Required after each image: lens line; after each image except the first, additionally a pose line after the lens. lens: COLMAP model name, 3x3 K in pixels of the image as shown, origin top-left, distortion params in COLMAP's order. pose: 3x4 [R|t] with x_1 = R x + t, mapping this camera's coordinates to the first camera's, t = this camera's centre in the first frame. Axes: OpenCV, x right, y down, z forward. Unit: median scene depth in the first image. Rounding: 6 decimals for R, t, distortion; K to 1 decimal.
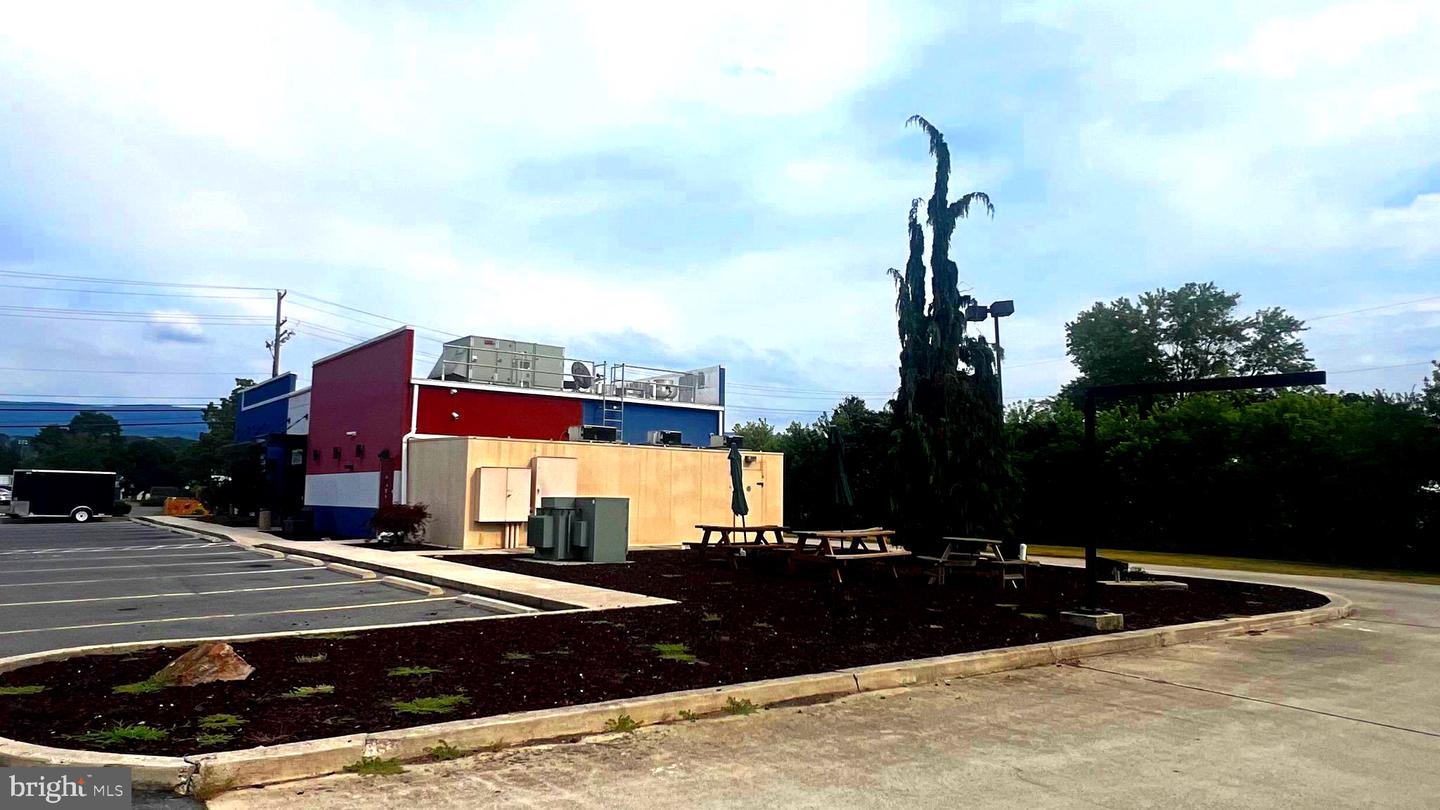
lens RADIAL K [[942.3, 0, 721.4], [0, 942.3, 445.6], [0, 0, 1]] dist [0.024615, -0.000118]
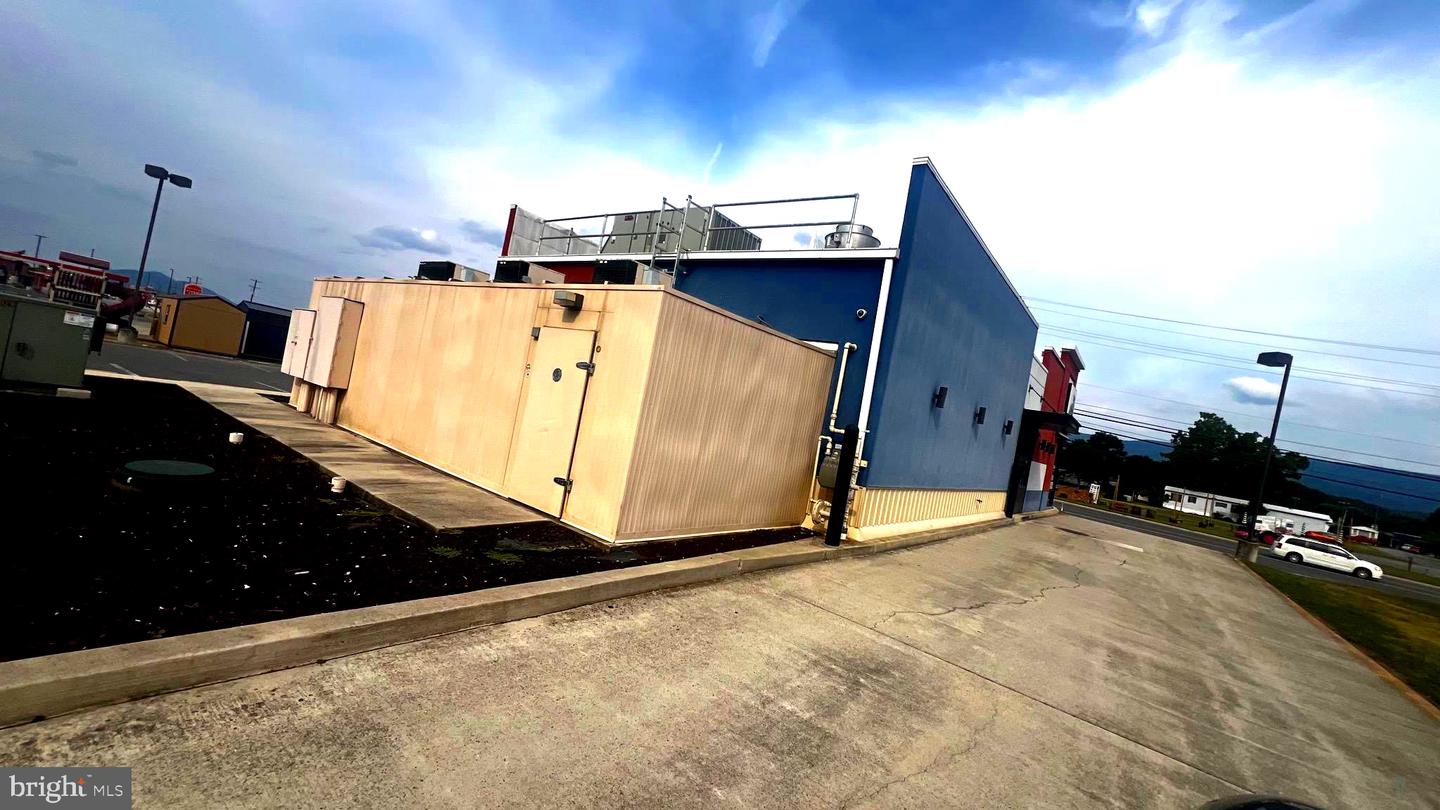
lens RADIAL K [[576.5, 0, 720.0], [0, 576.5, 405.0], [0, 0, 1]] dist [0.000617, -0.000059]
pose [[0.256523, 0.024707, -0.966222, 0.267621], [-0.131460, 0.991275, -0.009554, 0.048725], [0.957556, 0.129471, 0.257533, 0.947979]]
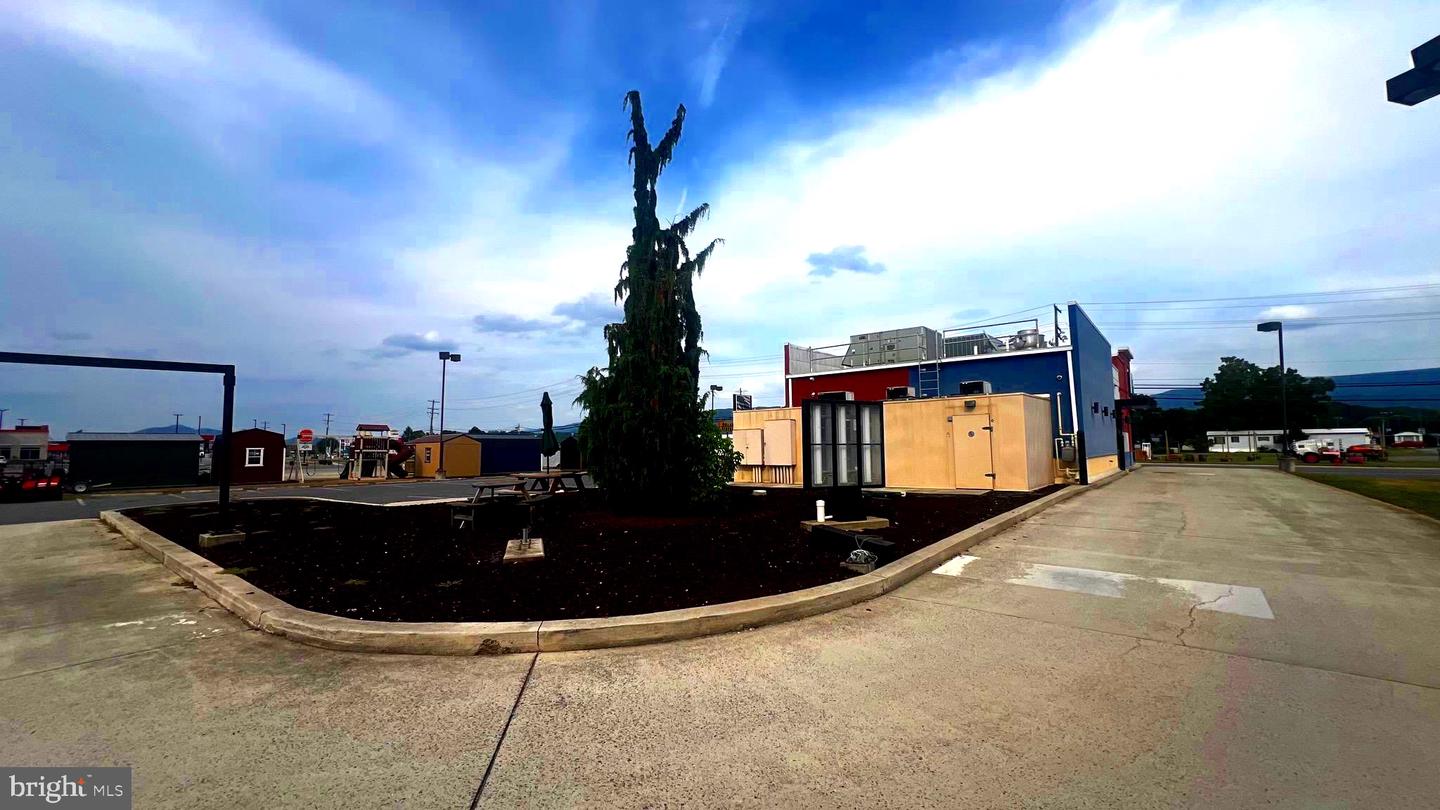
lens RADIAL K [[585.2, 0, 733.3], [0, 585.2, 405.0], [0, 0, 1]] dist [0.018070, -0.000042]
pose [[0.251419, -0.089465, -0.963735, 0.529517], [0.070702, 0.994756, -0.073900, 0.040780], [0.965293, -0.049558, 0.256426, 0.569638]]
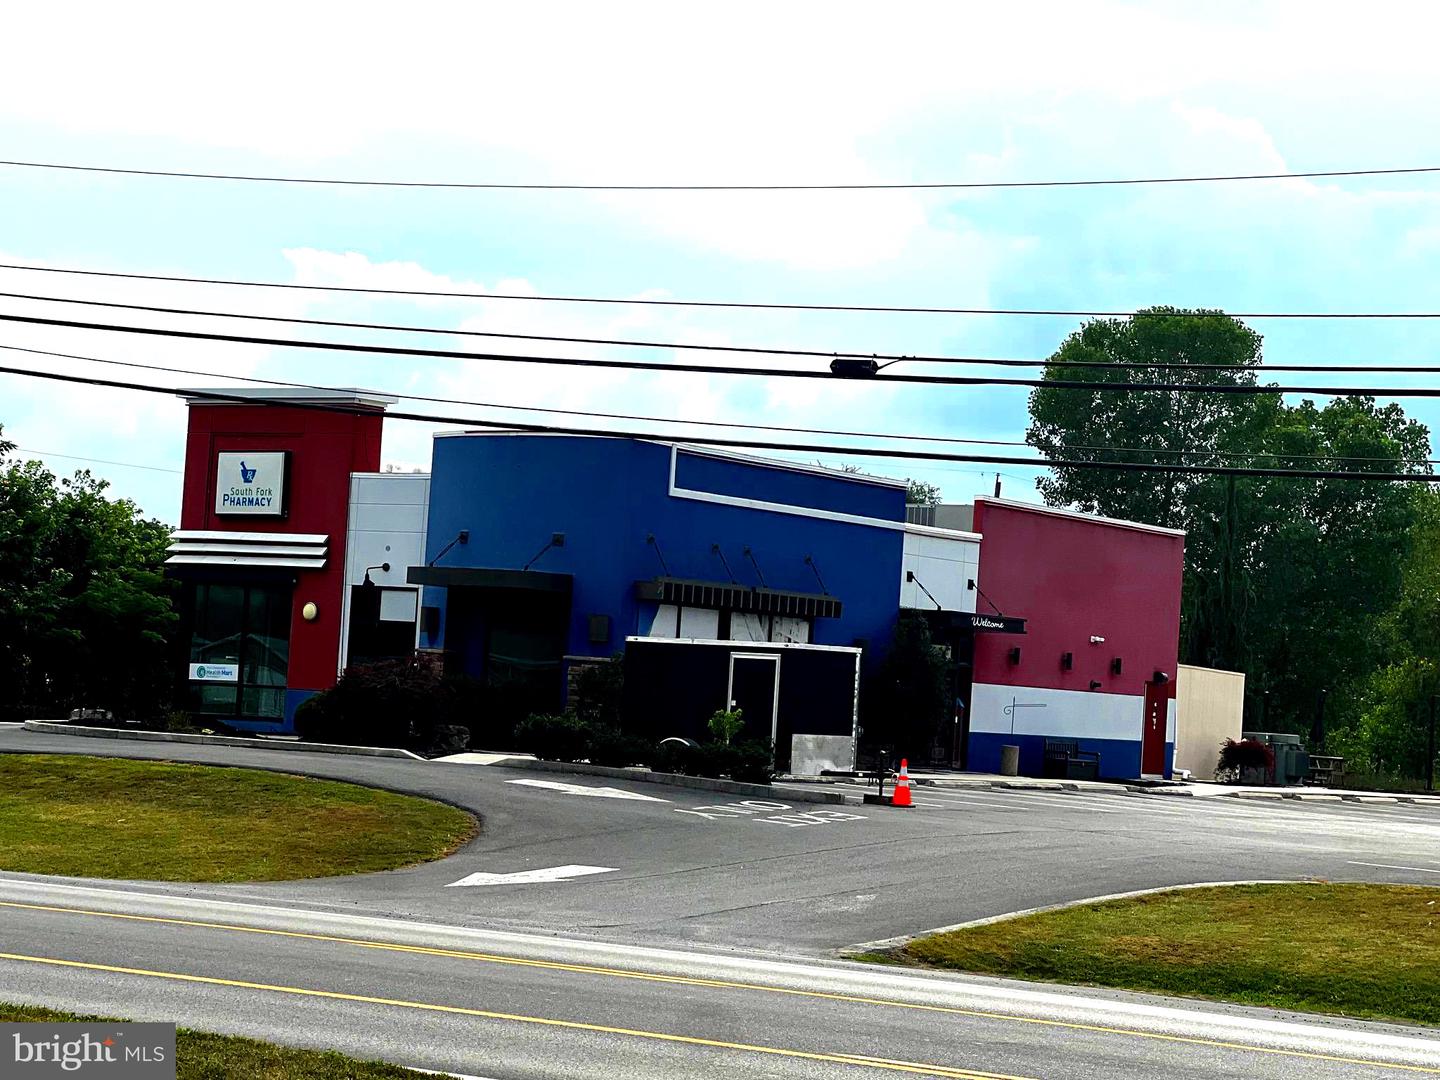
lens RADIAL K [[3440.7, 0, 720.0], [0, 3440.7, 540.0], [0, 0, 1]] dist [0.058107, 0.188782]
pose [[-0.320283, 0.007723, 0.947291, -2.781875], [-0.123484, 0.991095, -0.049831, 0.078982], [-0.939239, -0.132935, -0.316477, 2.092954]]
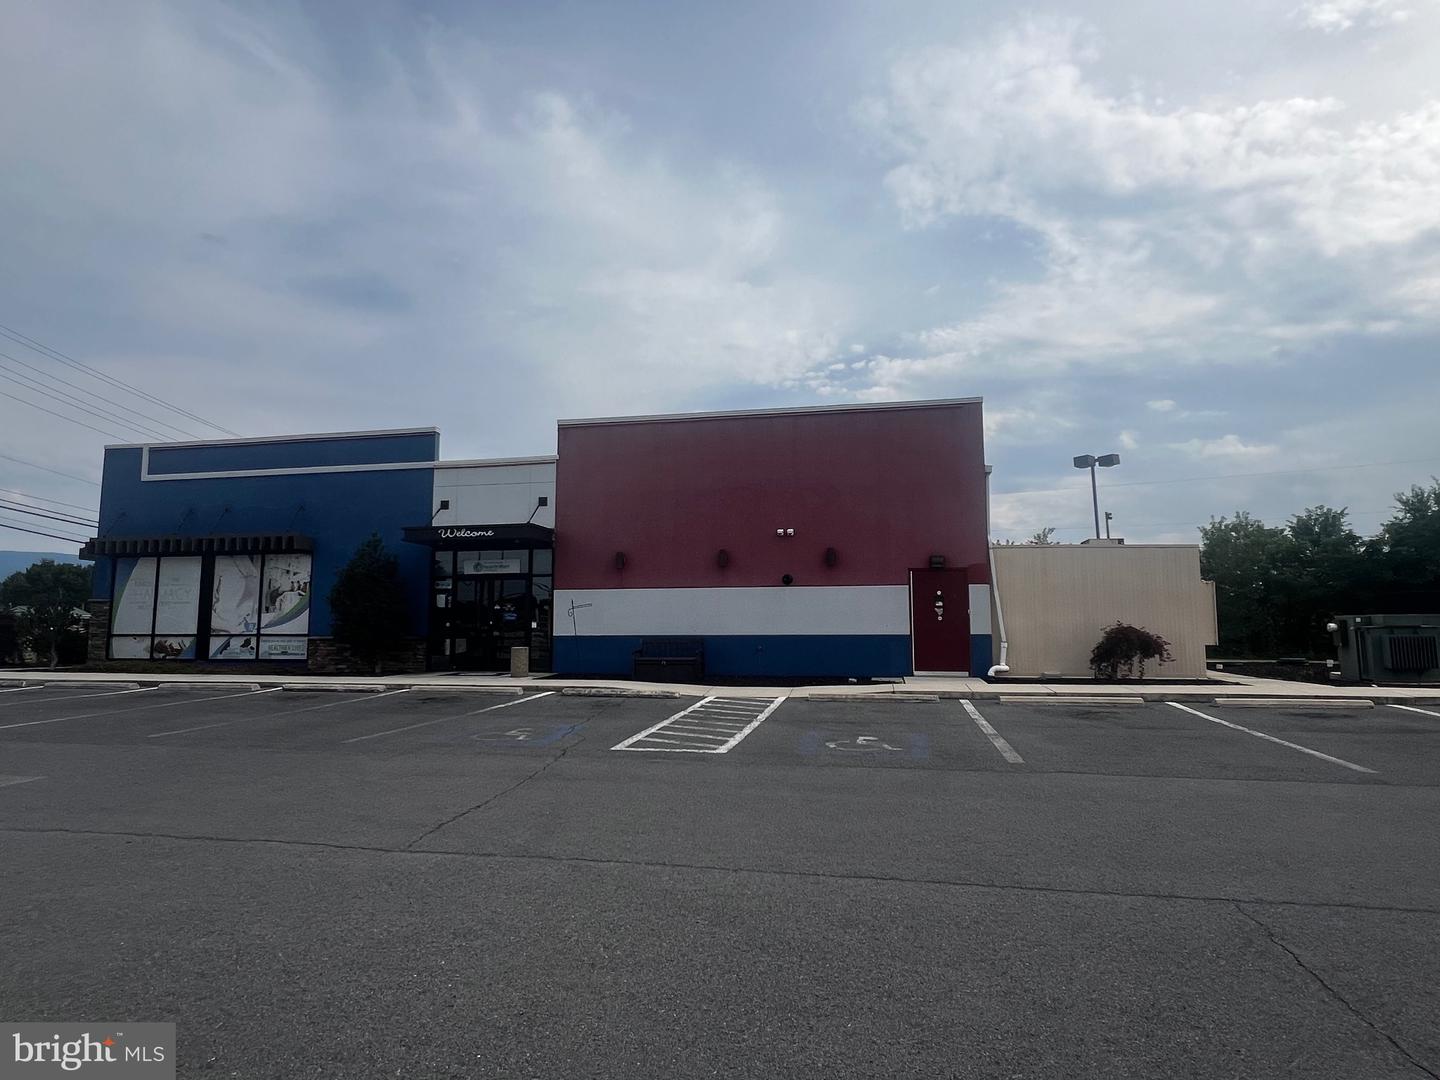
lens RADIAL K [[829.1, 0, 720.0], [0, 829.1, 540.0], [0, 0, 1]] dist [-0.001789, -0.000516]
pose [[0.753237, 0.050099, 0.655838, -0.823011], [-0.023145, 0.998496, -0.049692, 0.025193], [-0.657342, 0.022251, 0.753264, 0.550571]]
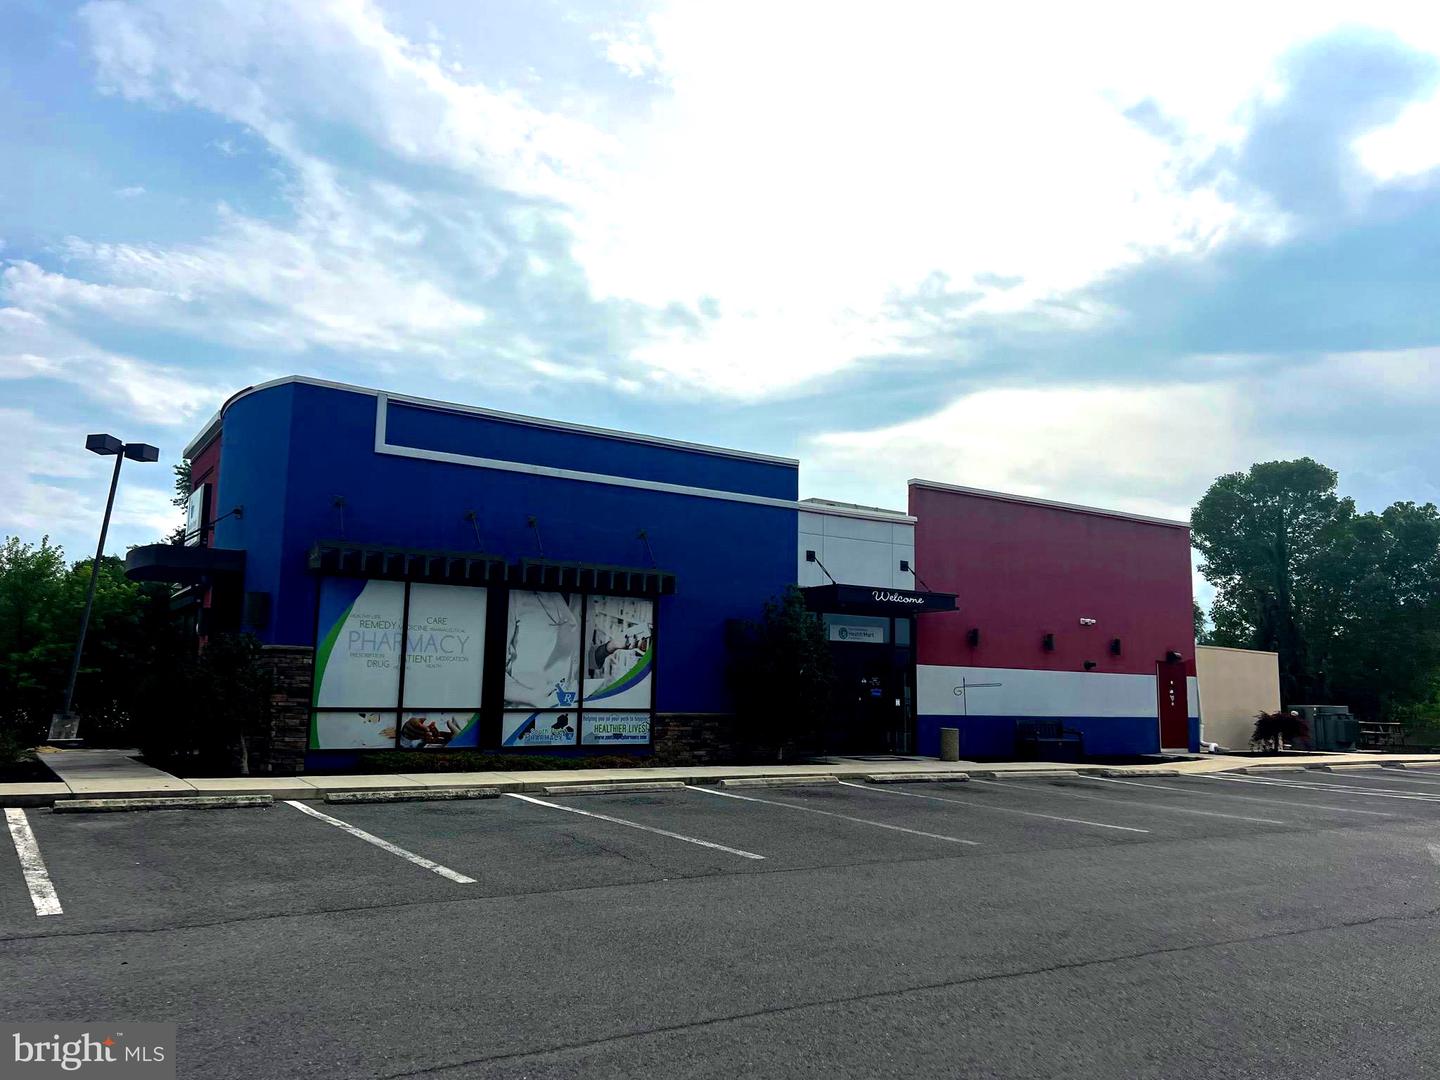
lens RADIAL K [[1082.0, 0, 720.0], [0, 1082.0, 540.0], [0, 0, 1]] dist [0.108241, -0.187161]
pose [[0.075980, 0.124594, 0.989294, -1.287787], [-0.076350, 0.989976, -0.118816, 0.050165], [-0.994182, -0.066504, 0.084731, 1.205281]]
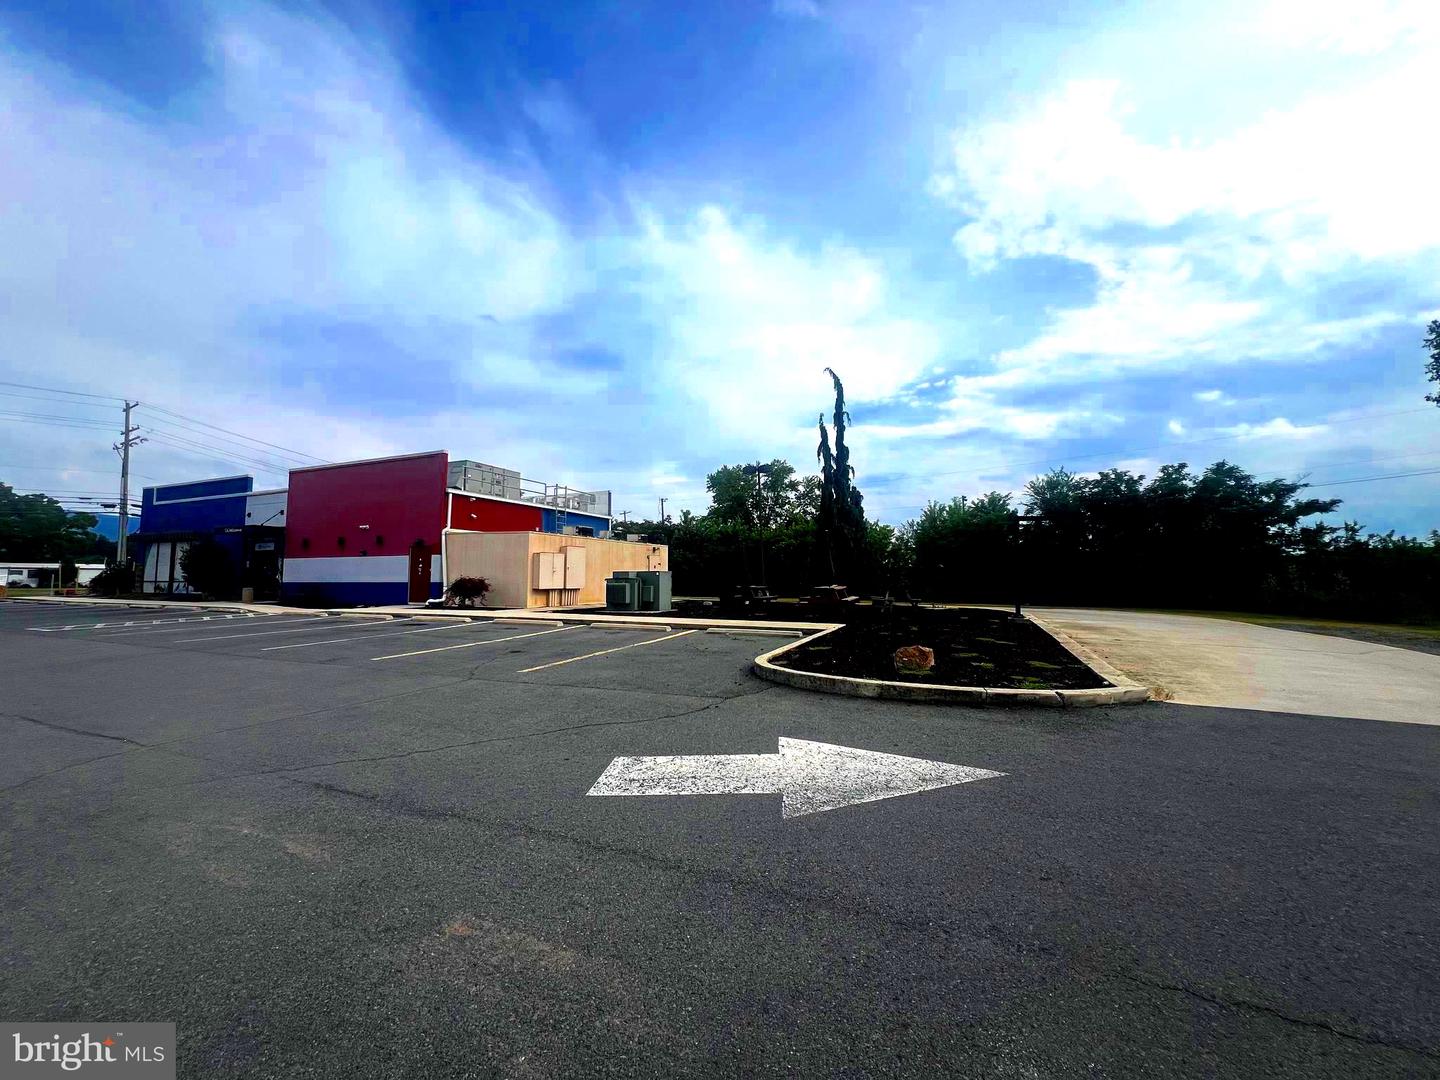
lens RADIAL K [[582.2, 0, 711.7], [0, 582.2, 544.8], [0, 0, 1]] dist [0.013096, -0.005145]
pose [[0.883546, 0.012624, 0.468174, -0.338121], [-0.013886, 0.999903, -0.000757, 0.006089], [-0.468138, -0.005832, 0.883636, 0.047859]]
